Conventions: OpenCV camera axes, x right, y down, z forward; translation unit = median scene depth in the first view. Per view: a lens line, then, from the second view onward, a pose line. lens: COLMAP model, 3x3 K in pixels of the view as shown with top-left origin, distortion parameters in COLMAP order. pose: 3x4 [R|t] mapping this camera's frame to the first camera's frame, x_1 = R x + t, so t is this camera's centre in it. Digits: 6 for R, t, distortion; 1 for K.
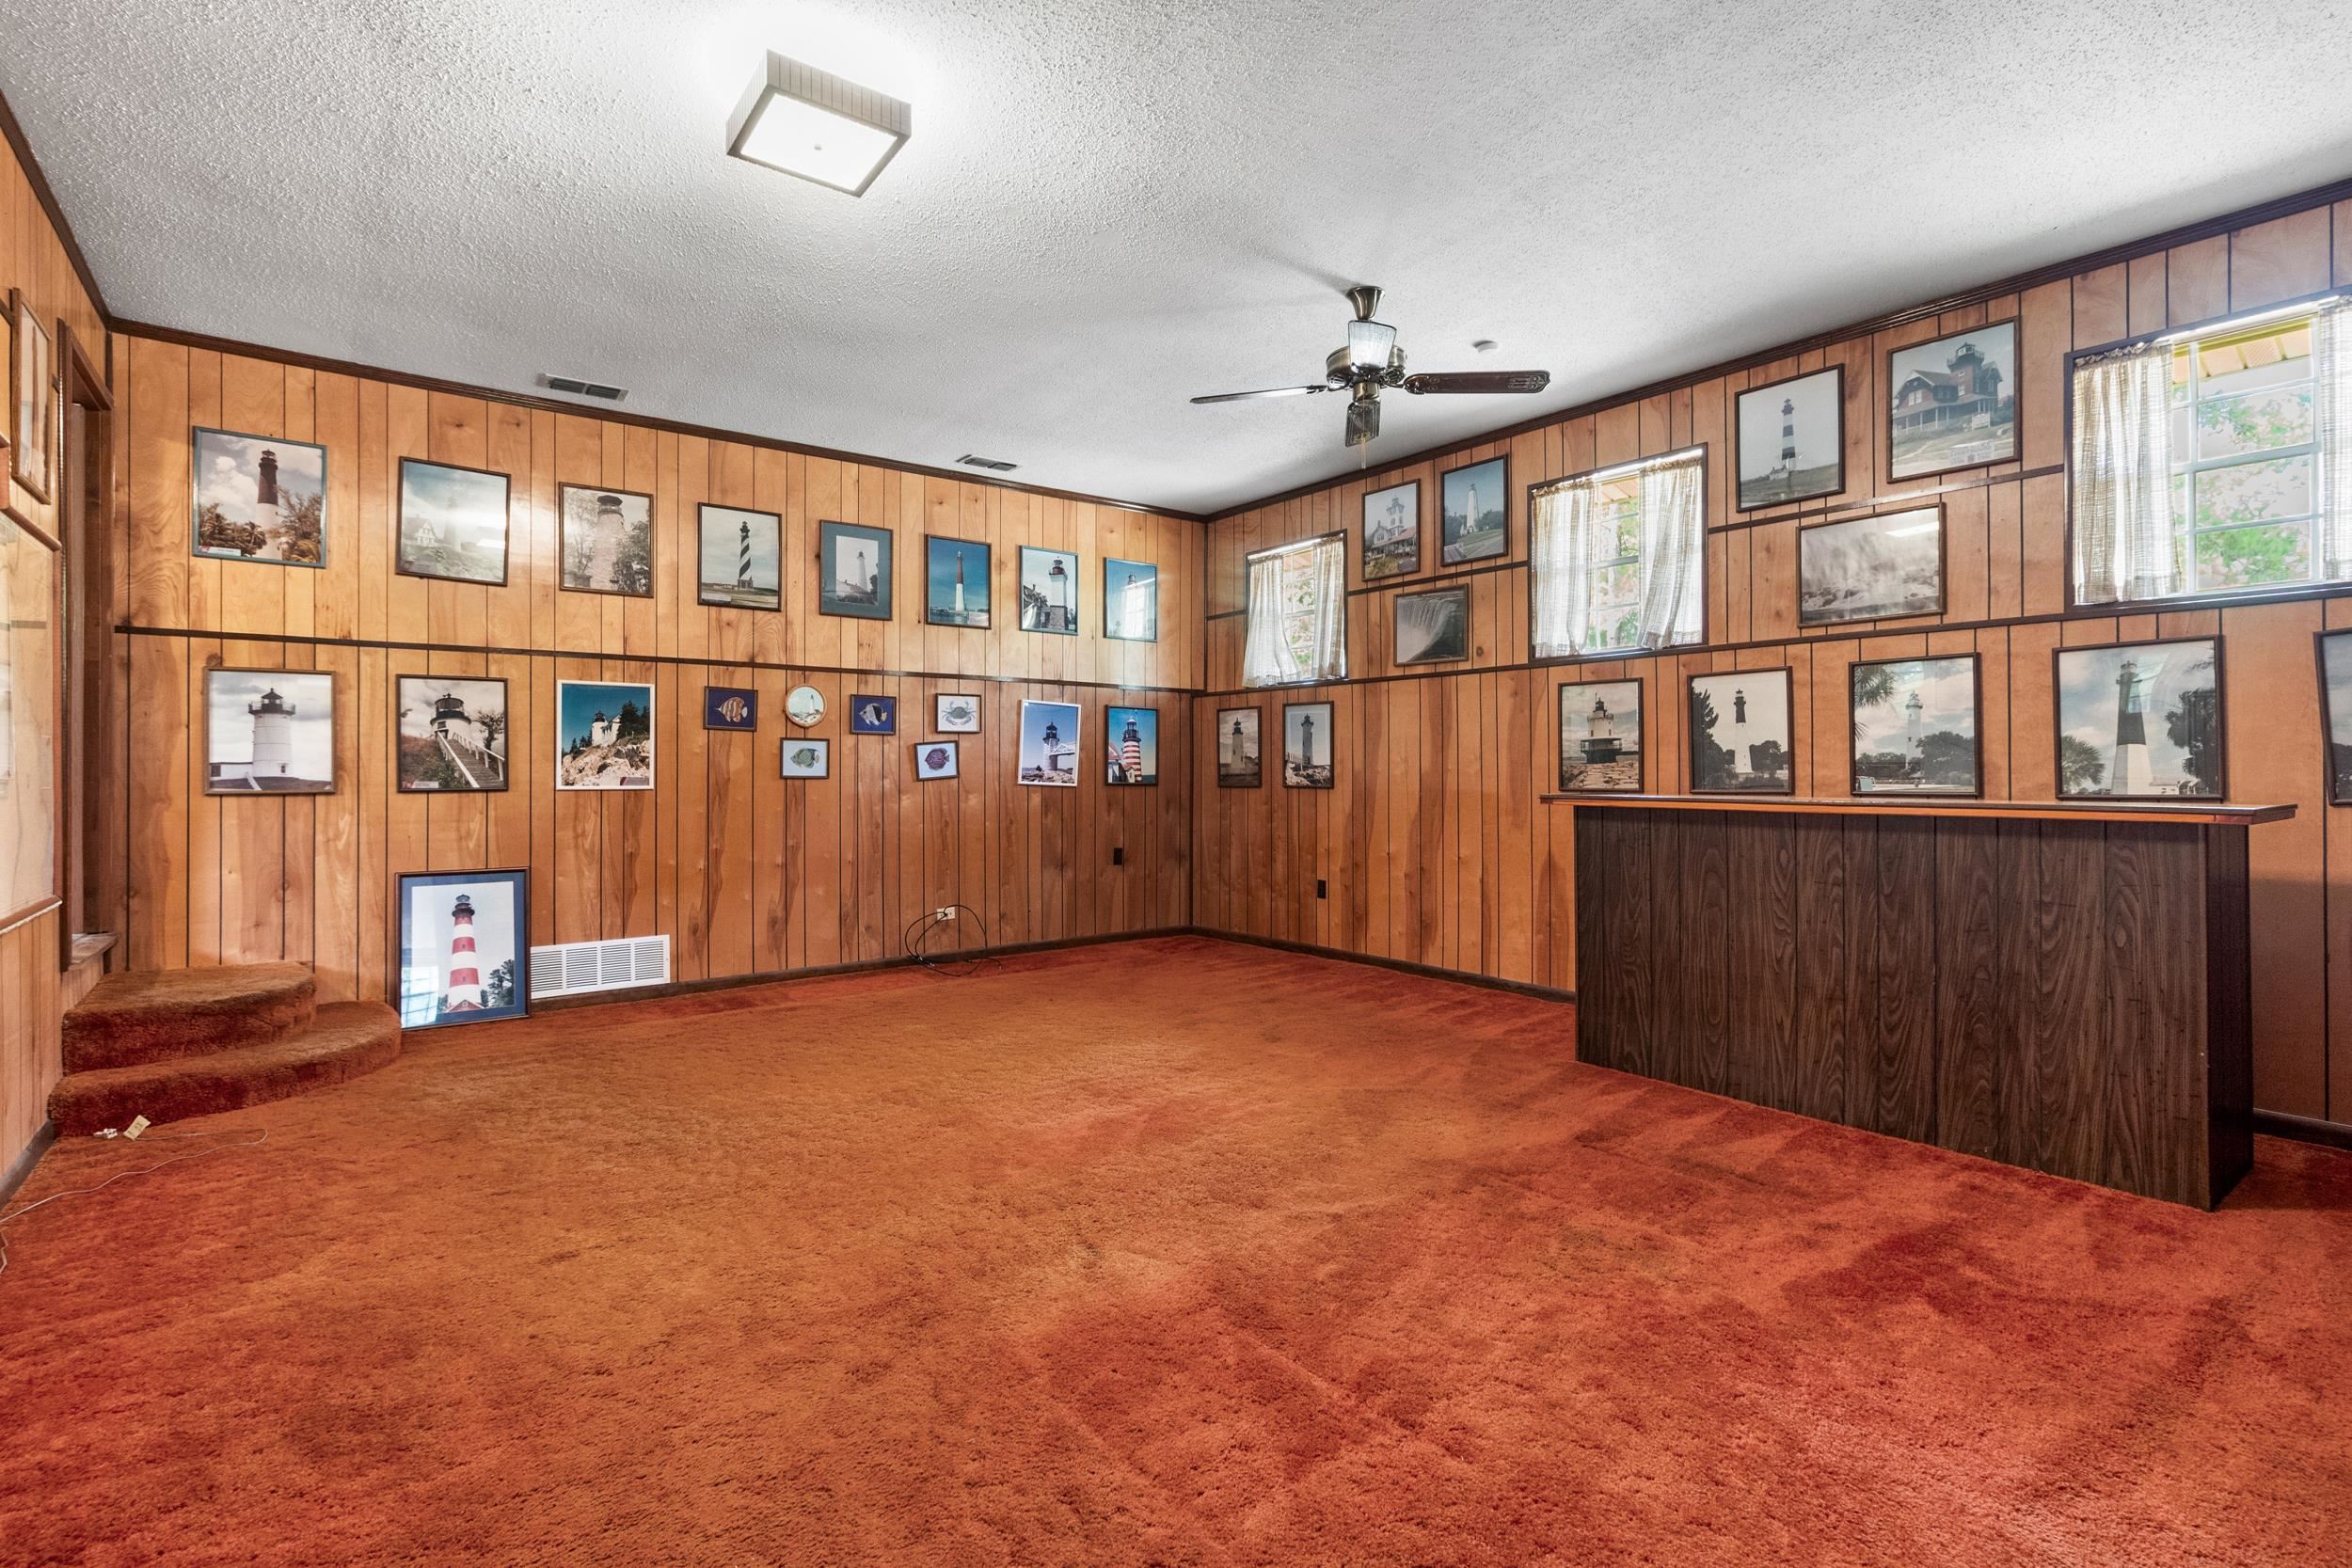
lens RADIAL K [[1068.3, 0, 1171.1], [0, 1068.3, 771.2], [0, 0, 1]] dist [-0.001494, 0.000015]
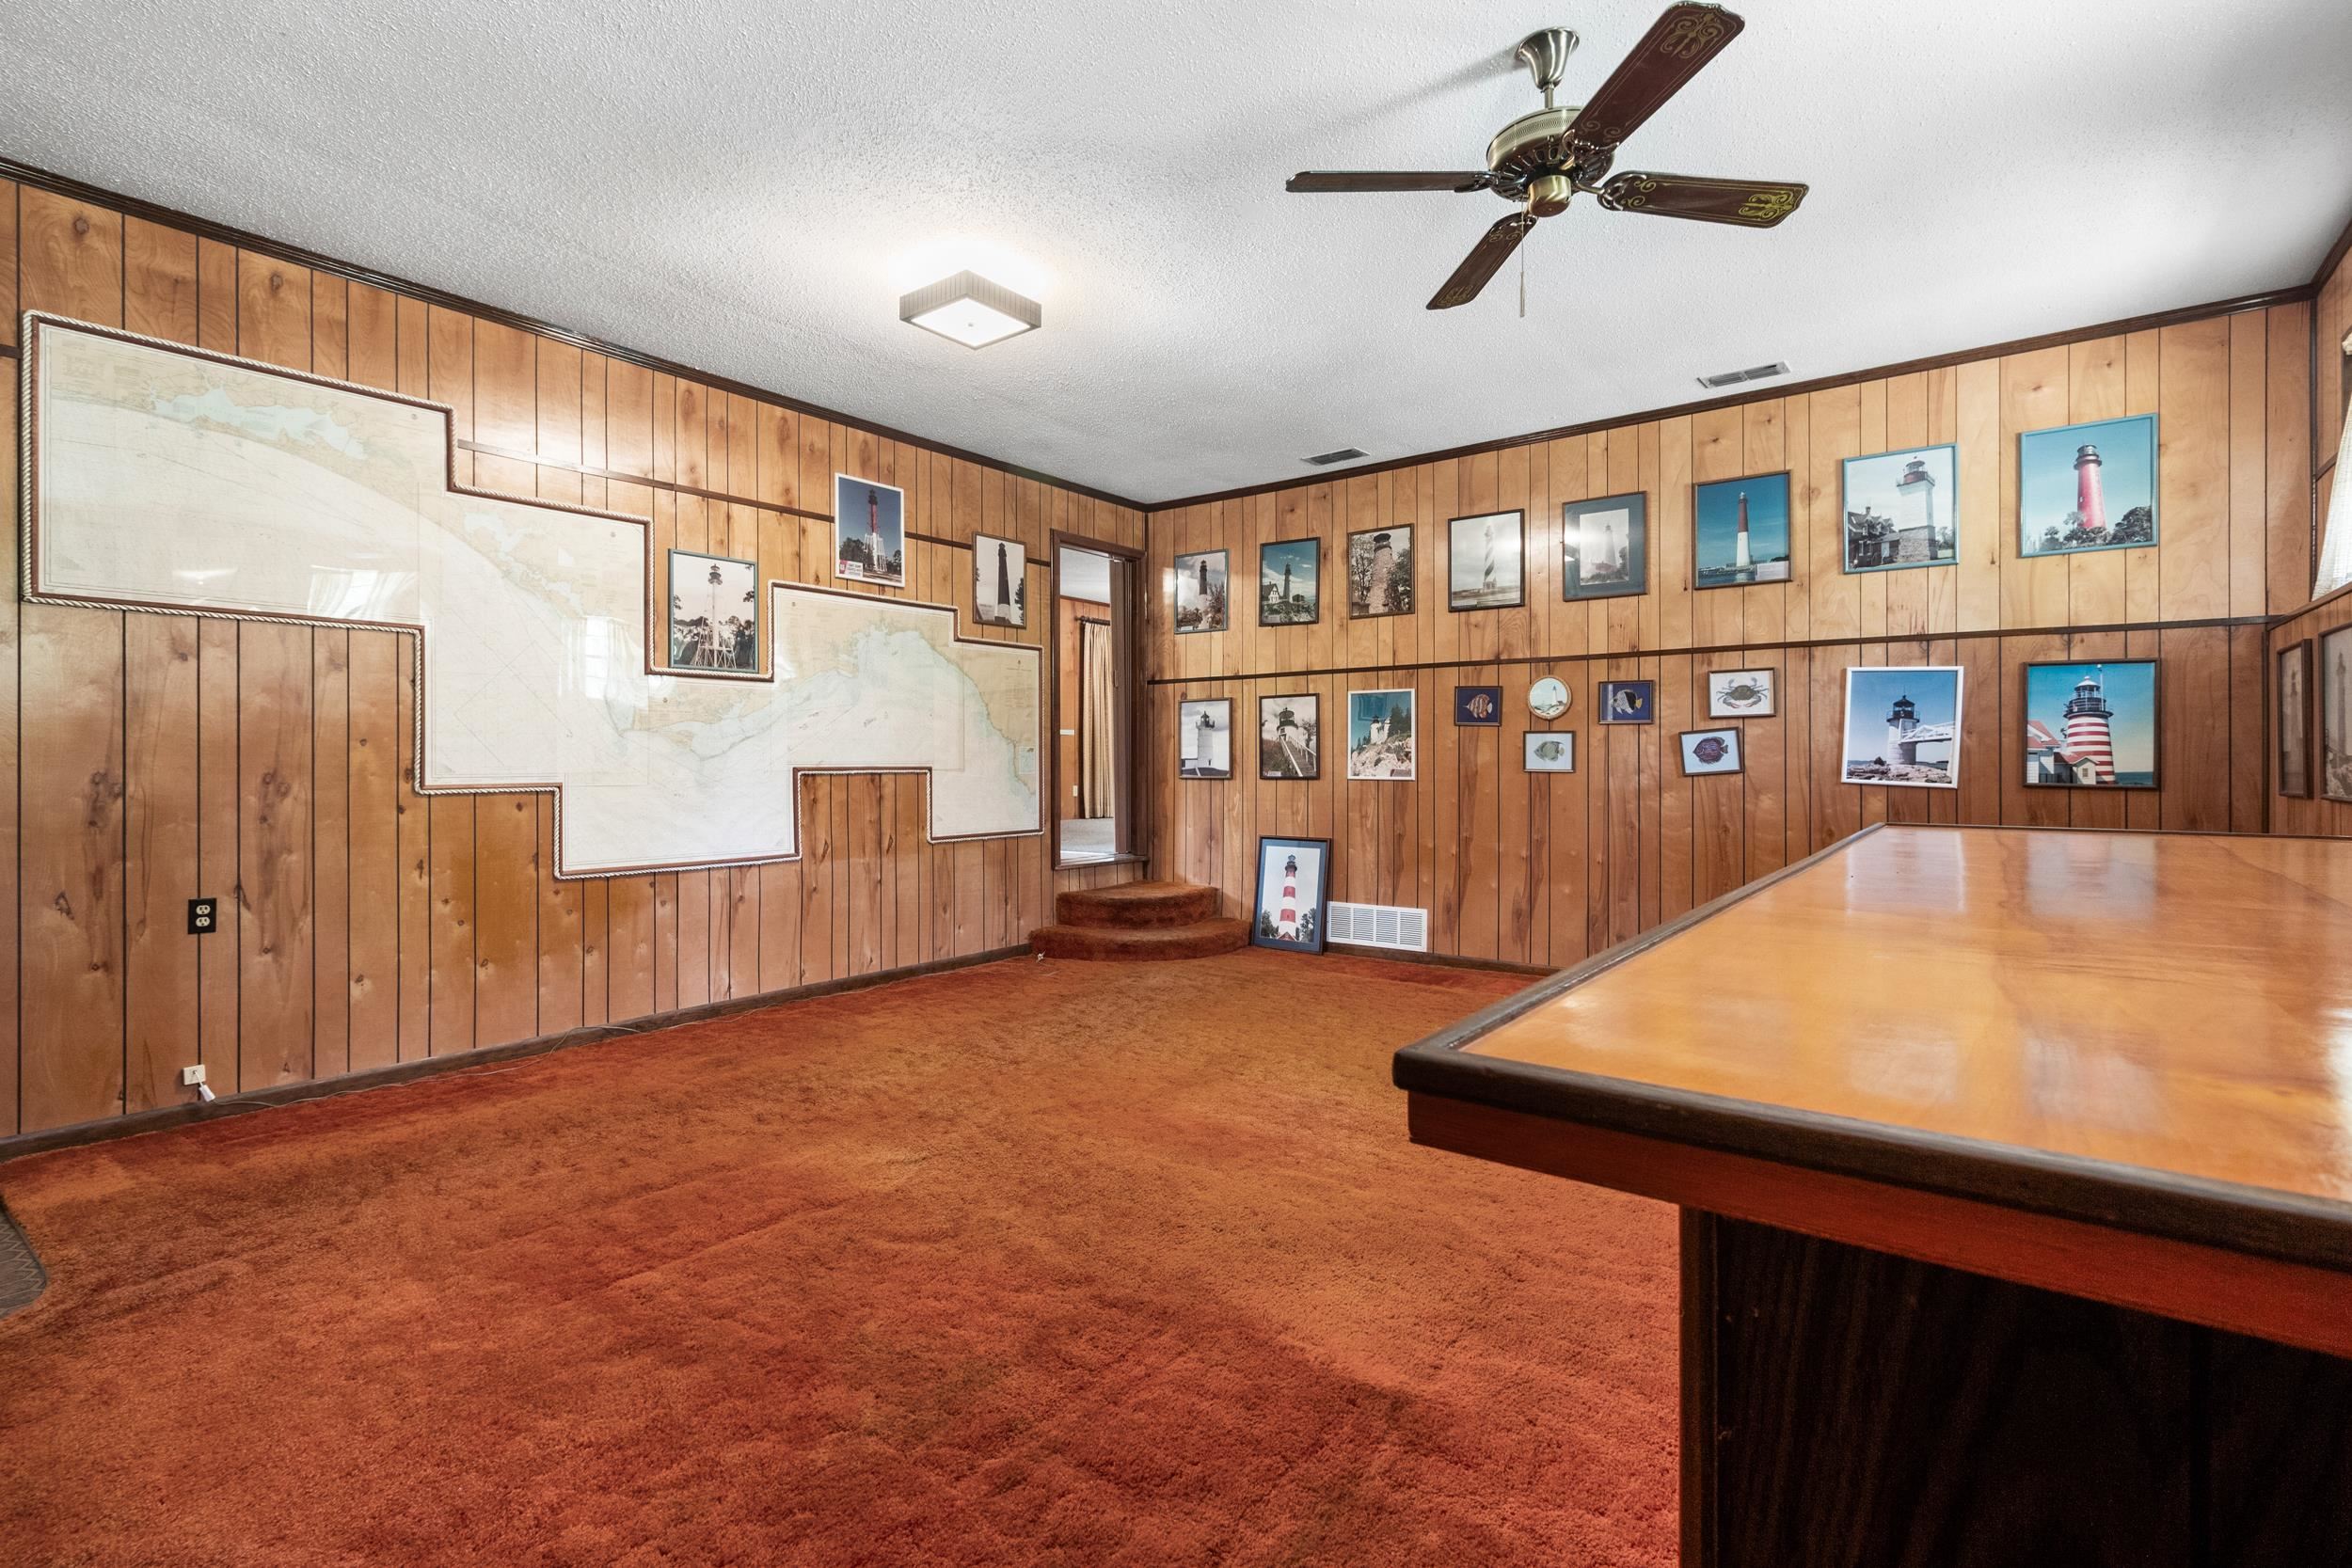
lens RADIAL K [[1079.8, 0, 1176.6], [0, 1079.8, 762.0], [0, 0, 1]] dist [0.001933, 0.000154]
pose [[0.271859, 0.002658, -0.962334, 0.562737], [0.001808, 0.999993, 0.003273, -0.006948], [0.962336, -0.002629, 0.271852, 0.440657]]
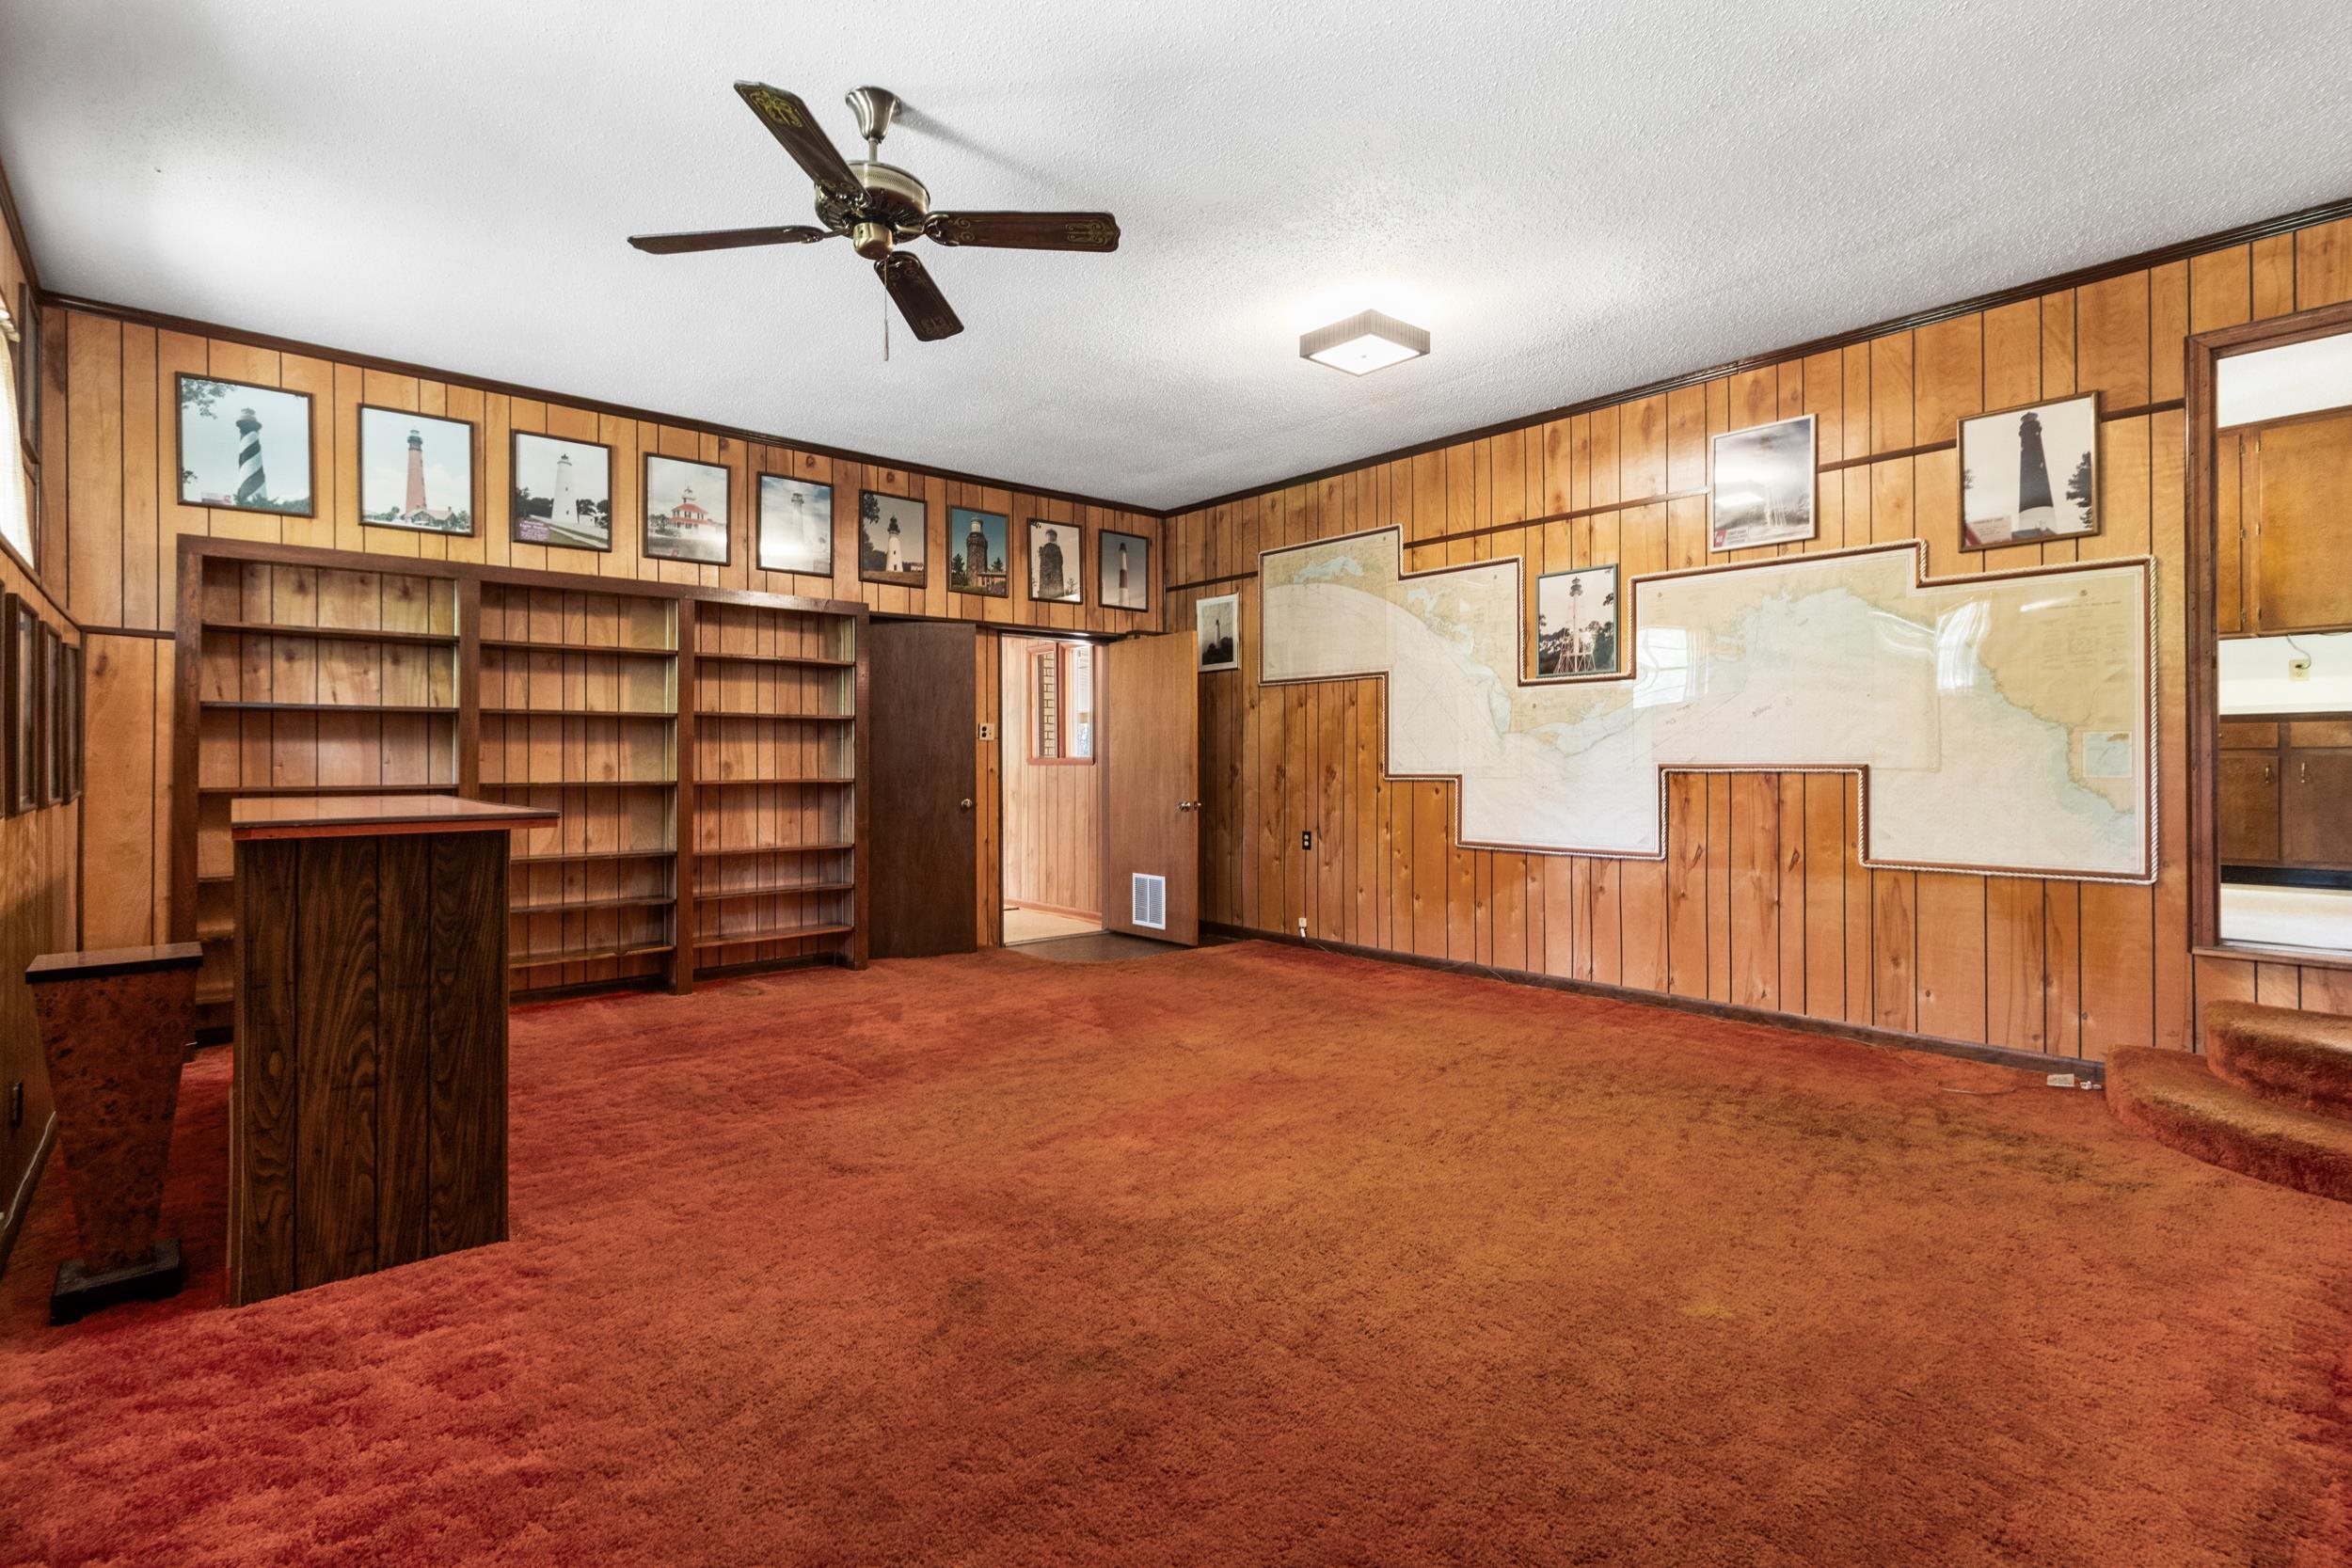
lens RADIAL K [[1079.8, 0, 1176.6], [0, 1079.8, 762.0], [0, 0, 1]] dist [0.001933, 0.000154]
pose [[-0.996585, 0.005997, -0.082352, 0.031302], [0.005852, 0.999981, 0.002000, -0.005895], [0.082363, 0.001511, -0.996601, 1.268938]]
